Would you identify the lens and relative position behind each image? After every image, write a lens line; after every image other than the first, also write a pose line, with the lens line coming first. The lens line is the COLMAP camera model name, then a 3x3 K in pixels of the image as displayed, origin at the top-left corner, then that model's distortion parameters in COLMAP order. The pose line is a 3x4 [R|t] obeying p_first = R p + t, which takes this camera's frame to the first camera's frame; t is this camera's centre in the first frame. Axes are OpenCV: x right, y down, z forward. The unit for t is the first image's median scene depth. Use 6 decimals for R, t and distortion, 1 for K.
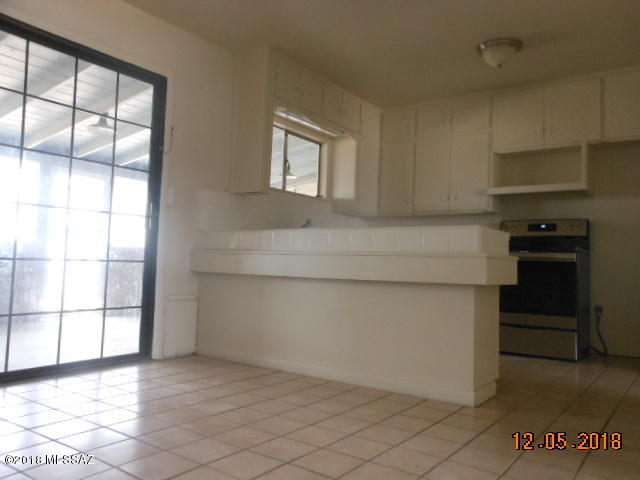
lens RADIAL K [[511.5, 0, 317.2], [0, 511.5, 237.9], [0, 0, 1]] dist [-0.016644, 0.042735]
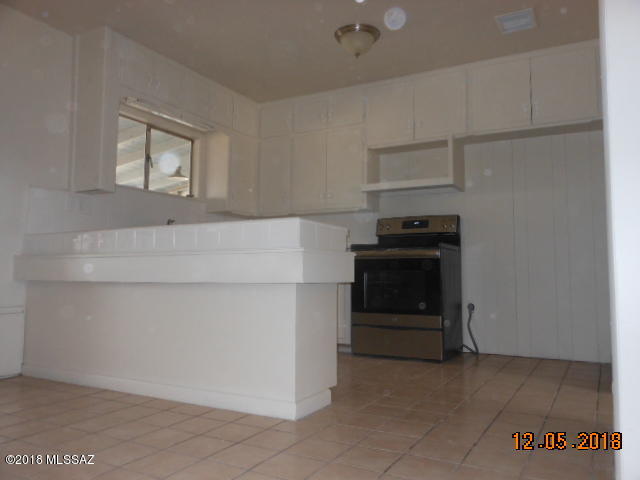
lens RADIAL K [[511.5, 0, 323.1], [0, 511.5, 240.2], [0, 0, 1]] dist [-0.016644, 0.042735]
pose [[0.991963, -0.020973, 0.124775, 0.152112], [0.022426, 0.999696, -0.010252, 0.016217], [-0.124522, 0.012967, 0.992132, 0.064169]]
